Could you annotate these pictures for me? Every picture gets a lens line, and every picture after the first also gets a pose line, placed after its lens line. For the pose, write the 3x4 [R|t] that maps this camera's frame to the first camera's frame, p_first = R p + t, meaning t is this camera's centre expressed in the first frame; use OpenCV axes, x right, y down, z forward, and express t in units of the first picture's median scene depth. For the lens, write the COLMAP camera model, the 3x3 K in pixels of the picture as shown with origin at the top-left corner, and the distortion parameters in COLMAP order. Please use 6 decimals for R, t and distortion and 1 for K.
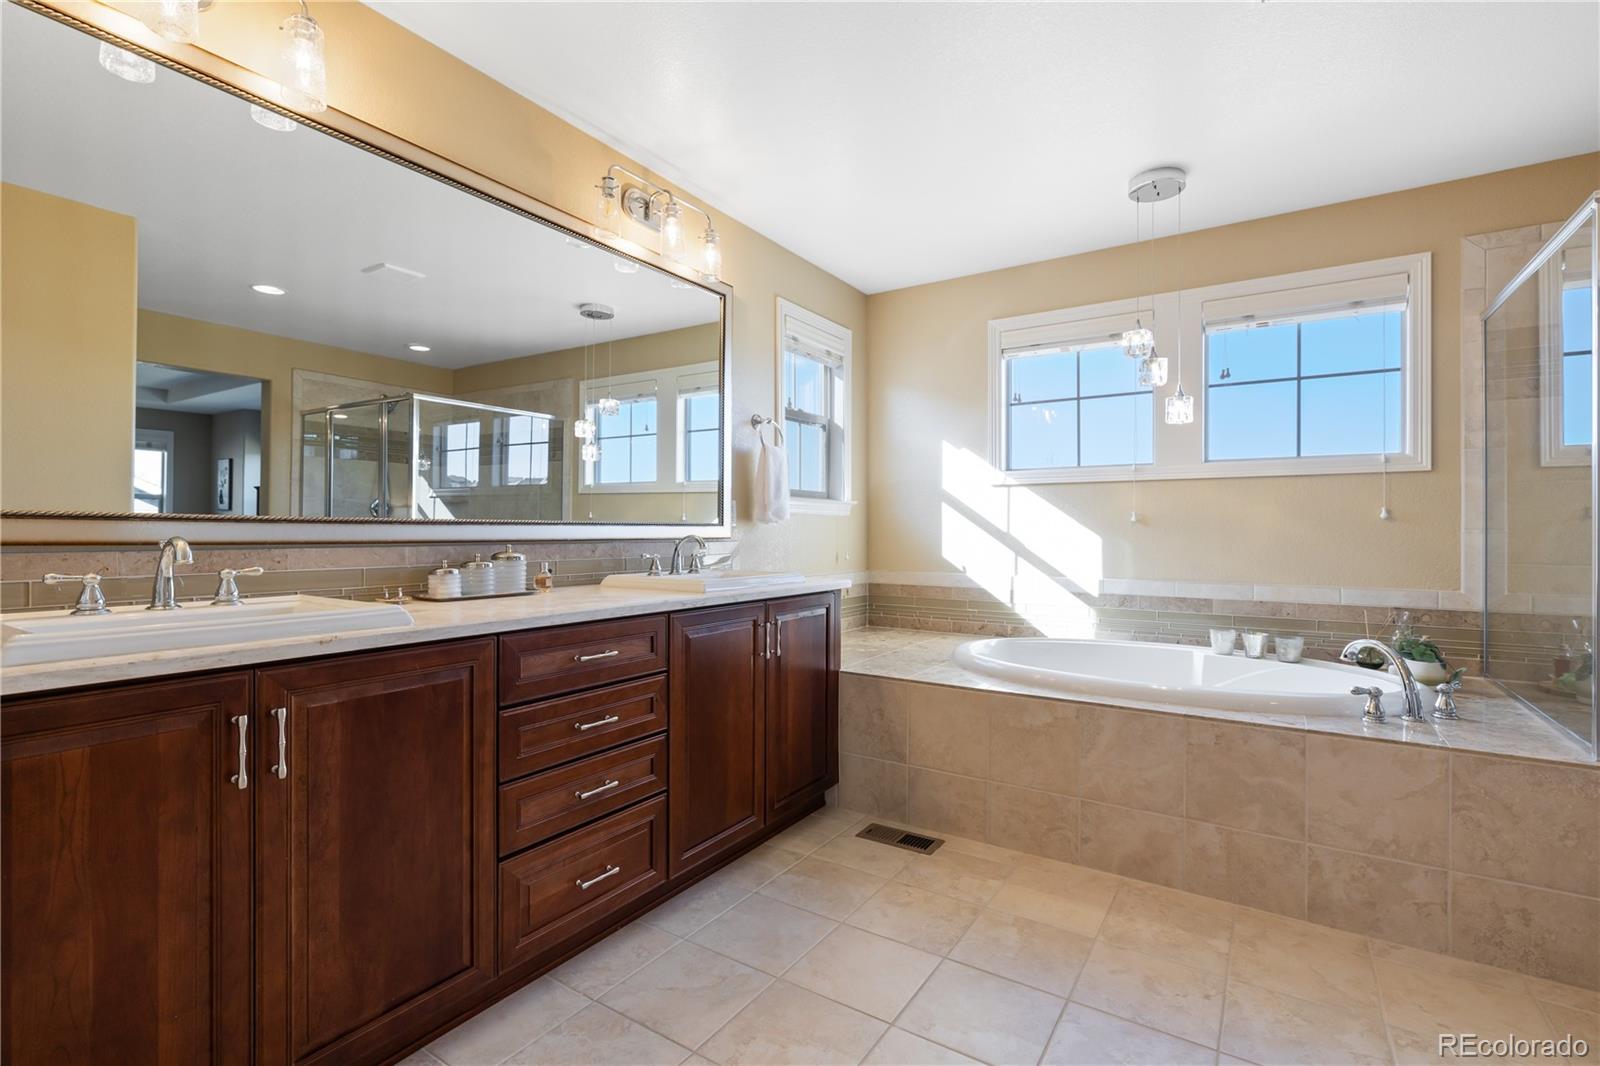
lens RADIAL K [[739.0, 0, 811.6], [0, 739.0, 528.4], [0, 0, 1]] dist [-0.014205, 0.000324]
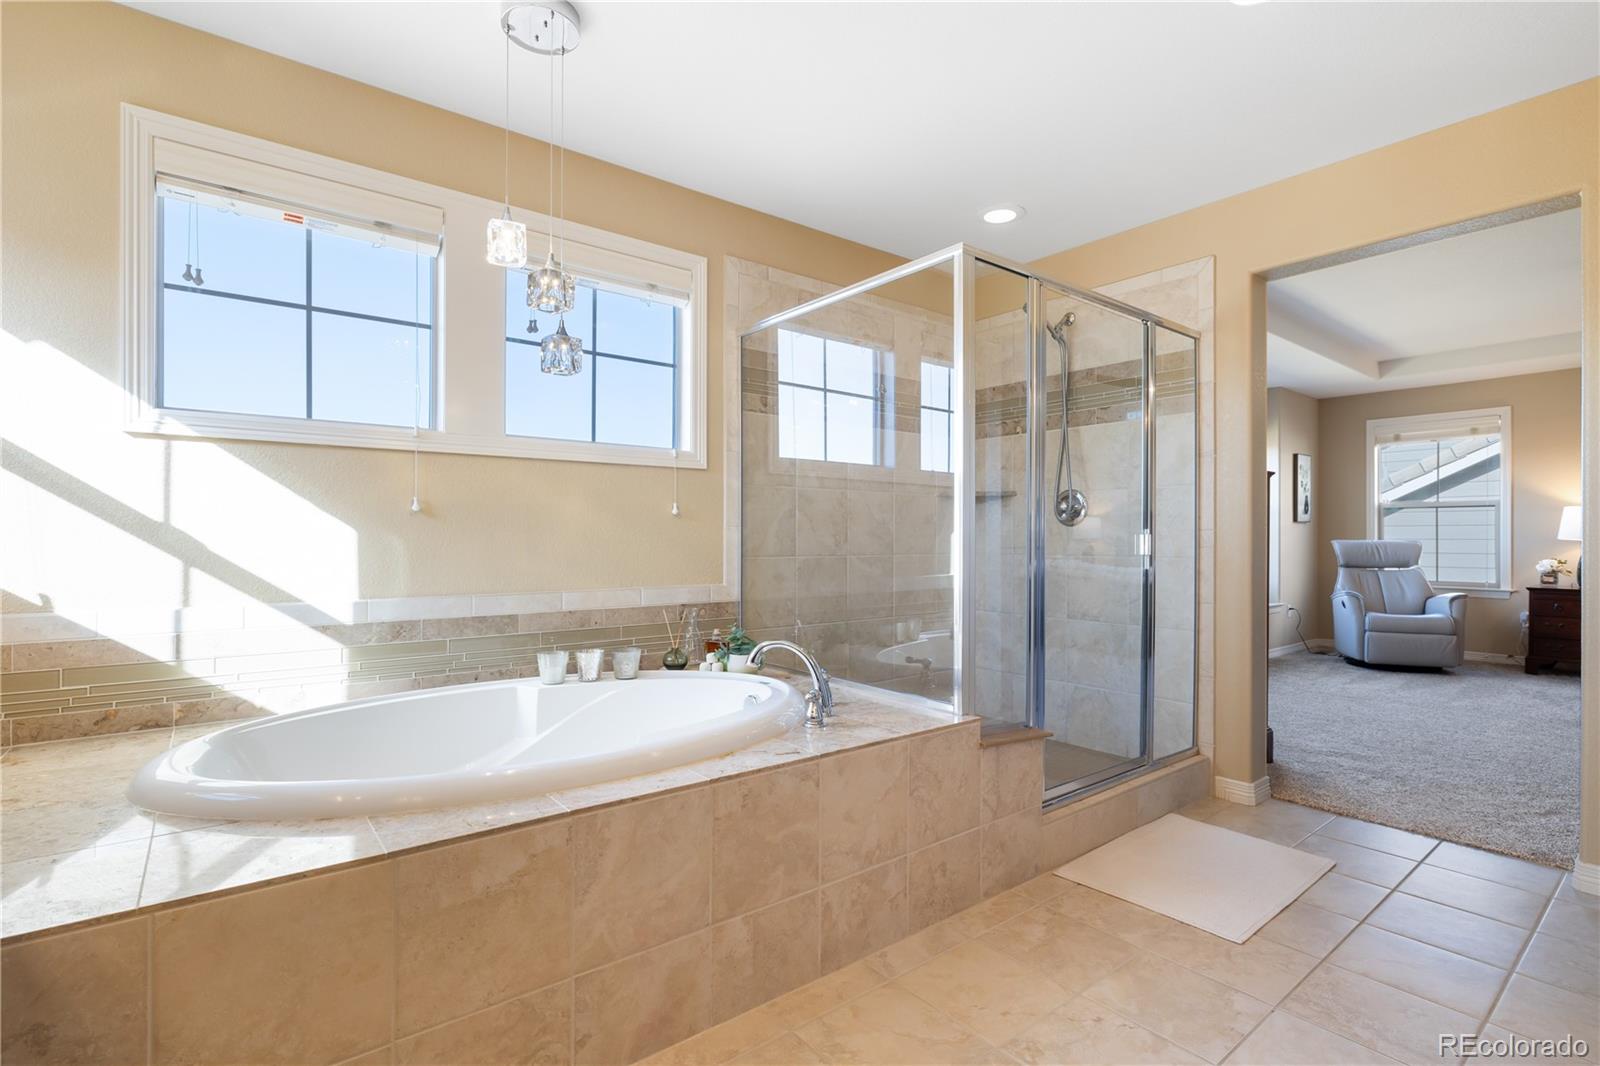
lens RADIAL K [[743.8, 0, 800.6], [0, 743.8, 539.9], [0, 0, 1]] dist [-0.016397, 0.000084]
pose [[0.327817, -0.004263, 0.944732, -0.100475], [-0.003727, 0.999976, 0.005805, 0.013972], [-0.944734, -0.005424, 0.327793, 0.511265]]
